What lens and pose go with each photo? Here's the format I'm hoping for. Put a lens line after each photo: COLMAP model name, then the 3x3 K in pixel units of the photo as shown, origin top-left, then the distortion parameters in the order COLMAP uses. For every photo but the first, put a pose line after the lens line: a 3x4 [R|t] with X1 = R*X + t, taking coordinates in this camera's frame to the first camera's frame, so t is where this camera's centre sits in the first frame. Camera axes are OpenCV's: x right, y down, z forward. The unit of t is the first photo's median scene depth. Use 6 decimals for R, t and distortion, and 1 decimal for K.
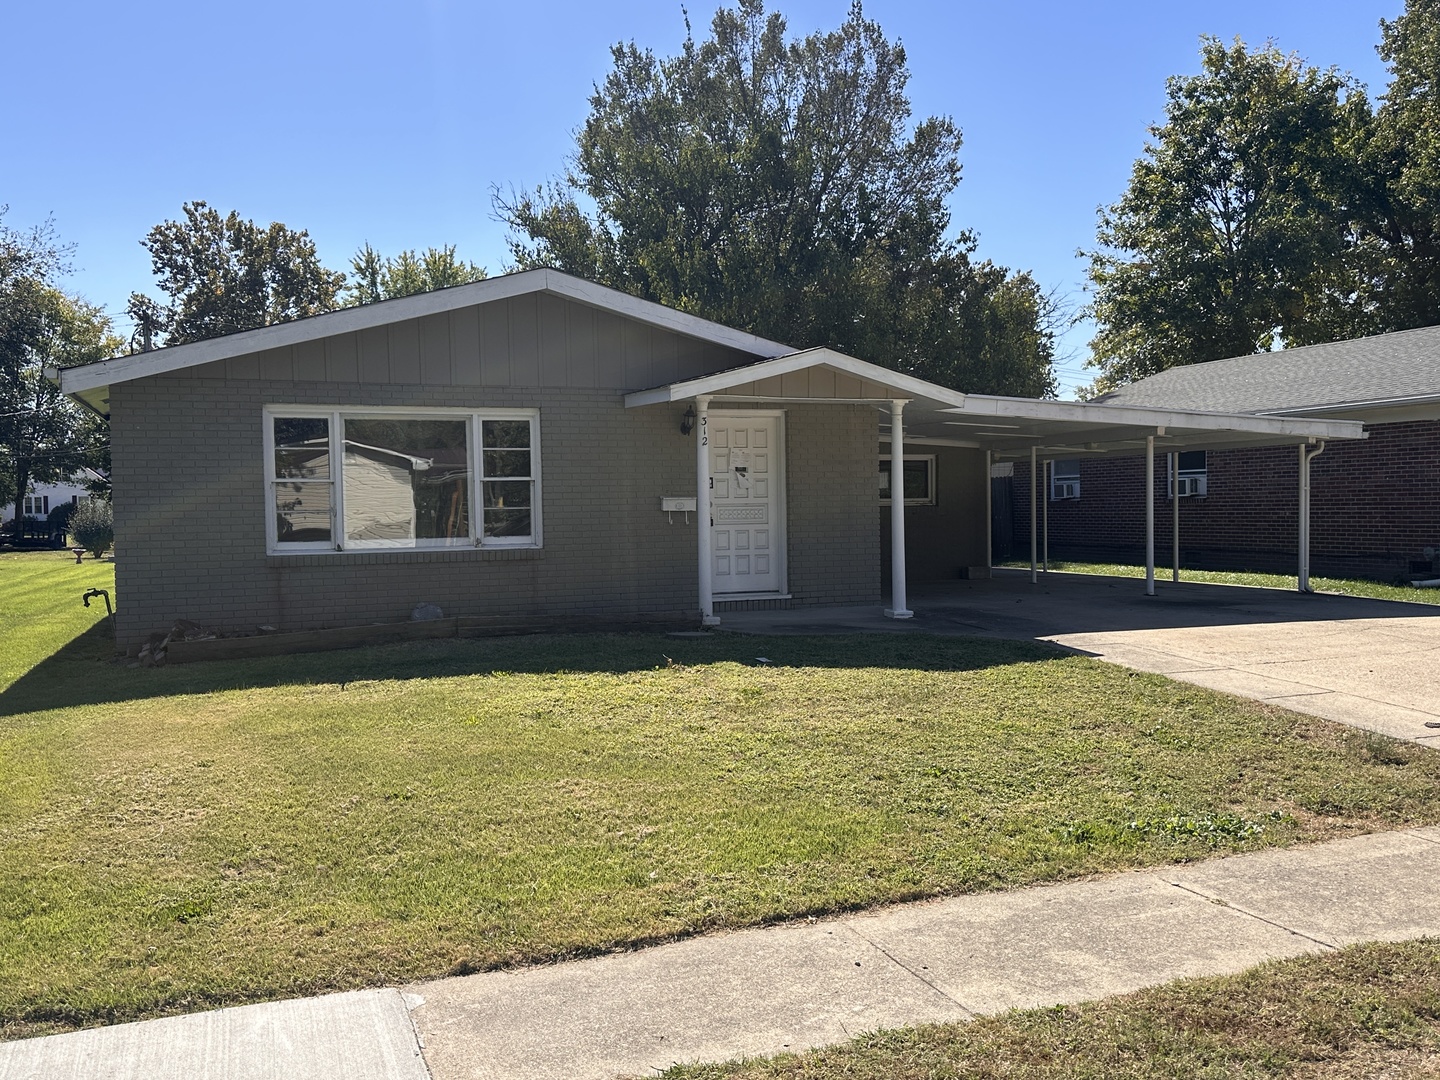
lens RADIAL K [[1255.8, 0, 737.8], [0, 1255.8, 531.5], [0, 0, 1]] dist [0.128073, -0.205512]
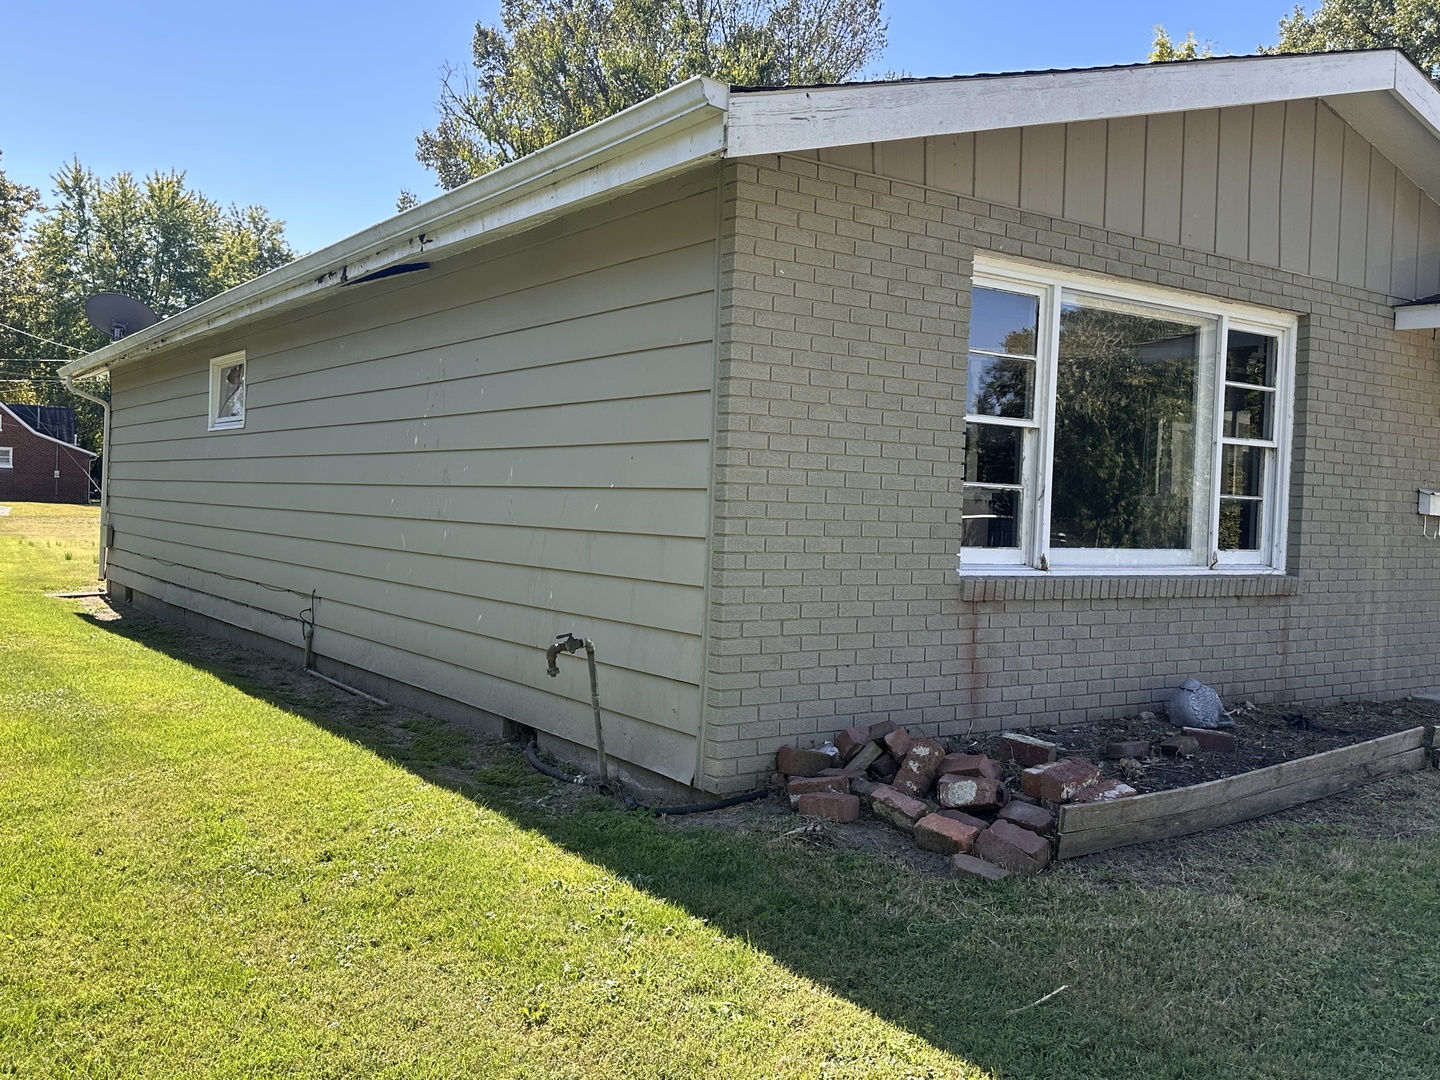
lens RADIAL K [[1255.8, 0, 737.8], [0, 1255.8, 531.5], [0, 0, 1]] dist [0.128073, -0.205512]
pose [[0.965985, 0.044447, 0.254750, -0.200366], [-0.045257, 0.998972, -0.002684, 0.002690], [-0.254607, -0.008937, 0.967003, 0.202157]]
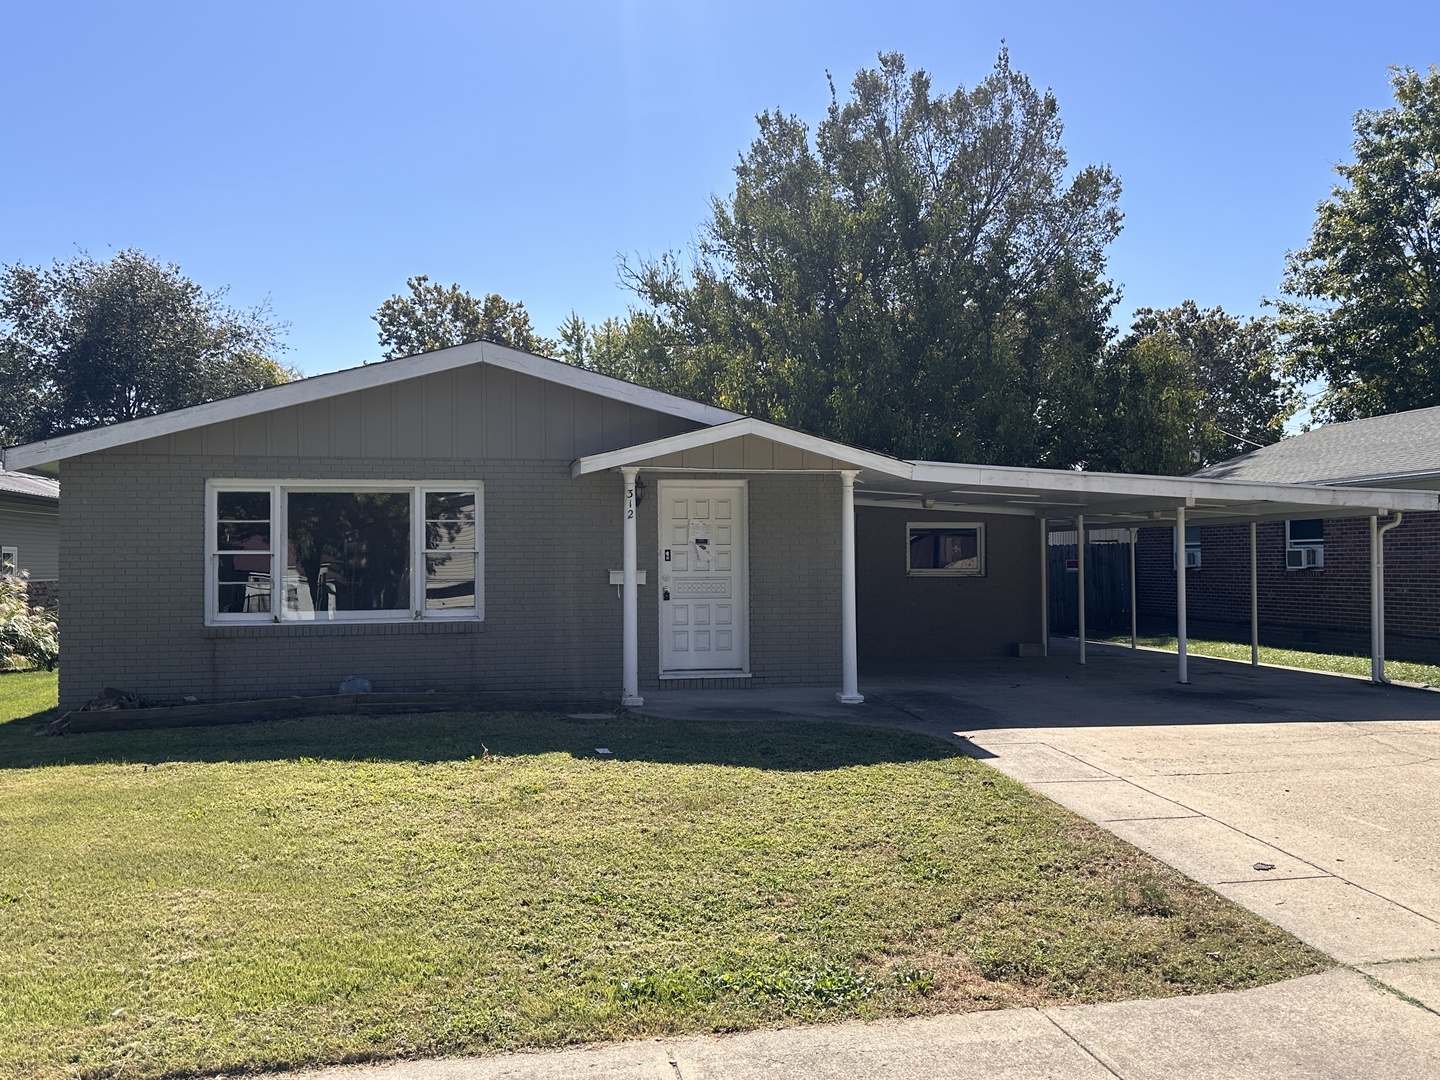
lens RADIAL K [[1255.8, 0, 737.8], [0, 1255.8, 531.5], [0, 0, 1]] dist [0.128073, -0.205512]
pose [[0.983505, 0.005462, -0.180800, 0.083763], [-0.013406, 0.998996, -0.042748, -0.006711], [0.180385, 0.044467, 0.982590, 0.023580]]
